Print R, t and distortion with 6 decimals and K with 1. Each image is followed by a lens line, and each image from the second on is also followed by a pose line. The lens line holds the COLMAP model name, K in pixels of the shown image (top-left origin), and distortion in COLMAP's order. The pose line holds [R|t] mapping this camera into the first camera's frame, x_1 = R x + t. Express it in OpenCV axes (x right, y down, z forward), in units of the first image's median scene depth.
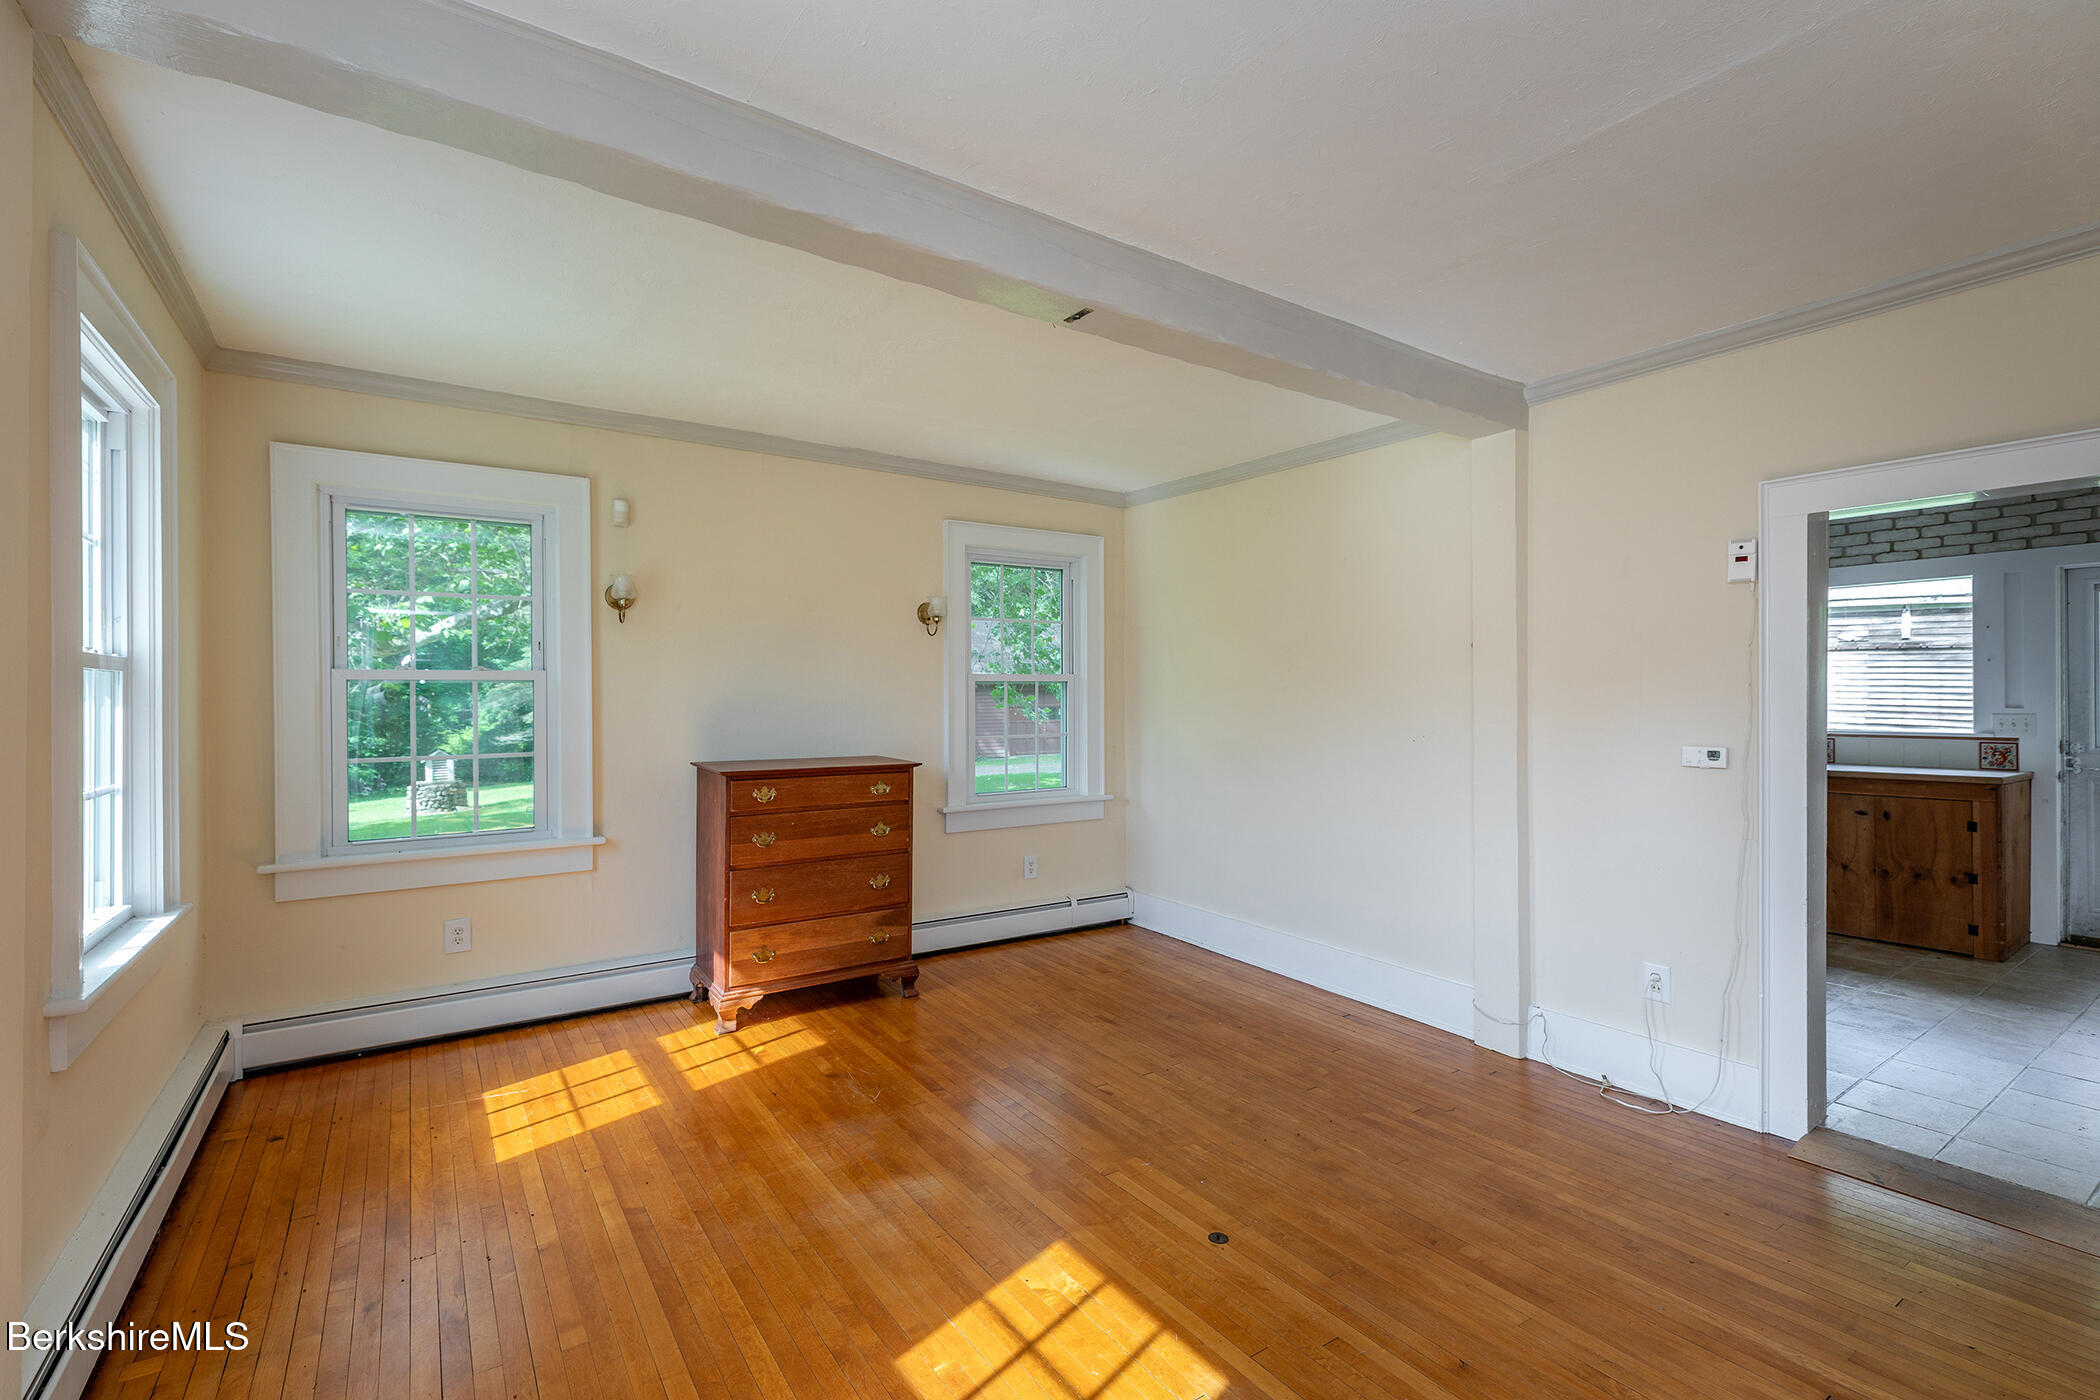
lens RADIAL K [[941.0, 0, 1043.8], [0, 941.0, 692.7], [0, 0, 1]] dist [0.000527, -0.001037]
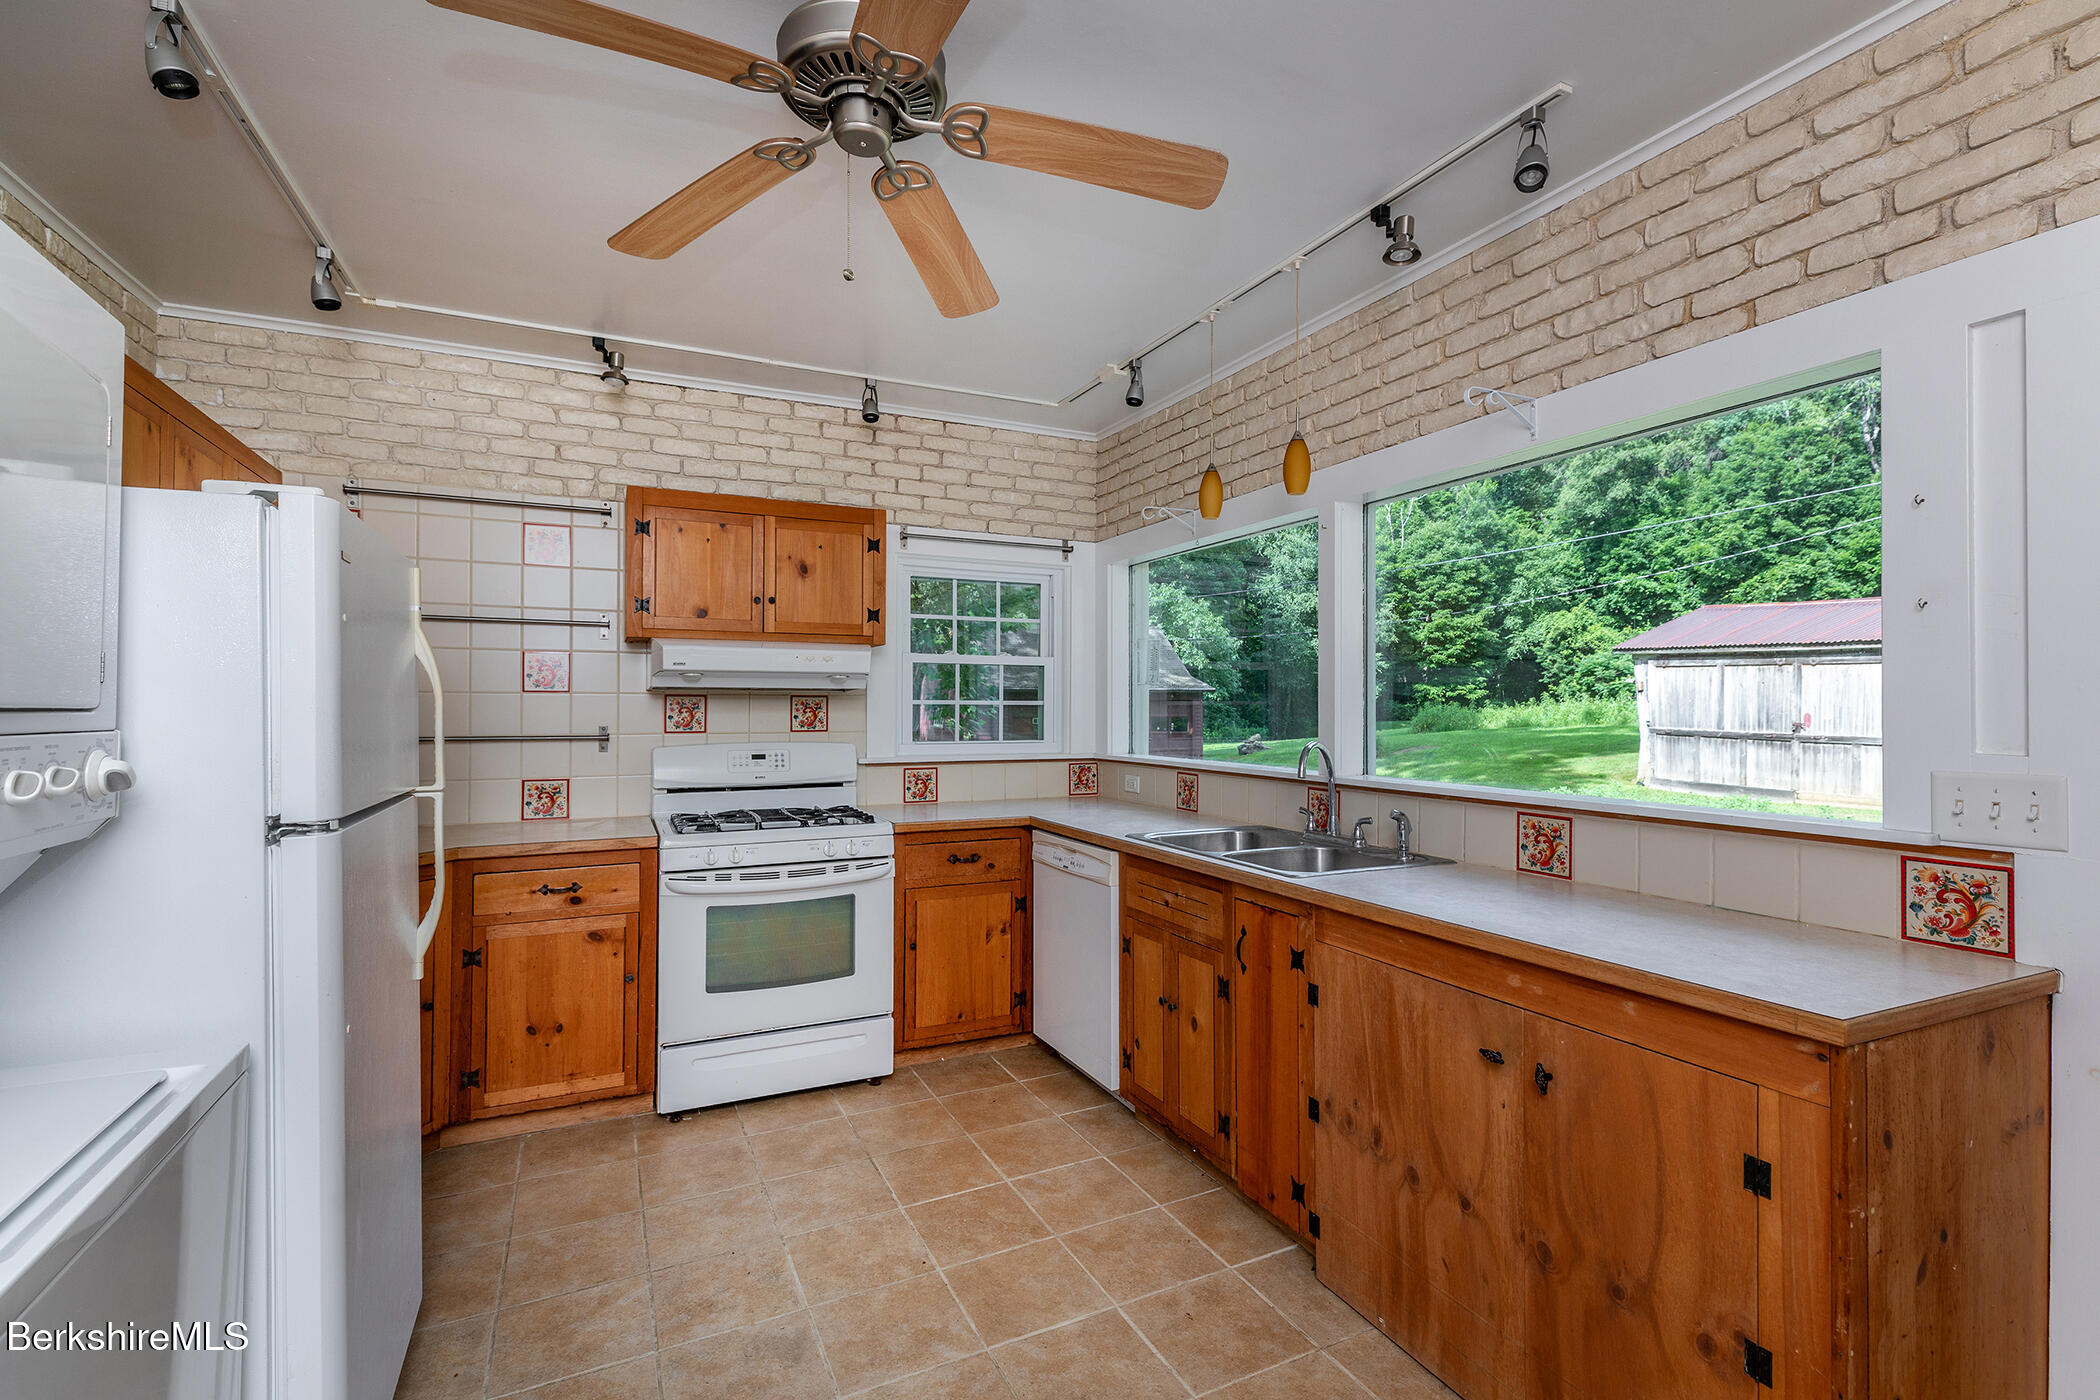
lens RADIAL K [[941.0, 0, 1054.3], [0, 941.0, 691.4], [0, 0, 1]] dist [0.000527, -0.001037]
pose [[0.986382, 0.004888, -0.164397, 0.777278], [-0.006793, 0.999916, -0.011027, 0.001851], [0.164329, 0.011993, 0.986333, 0.646664]]
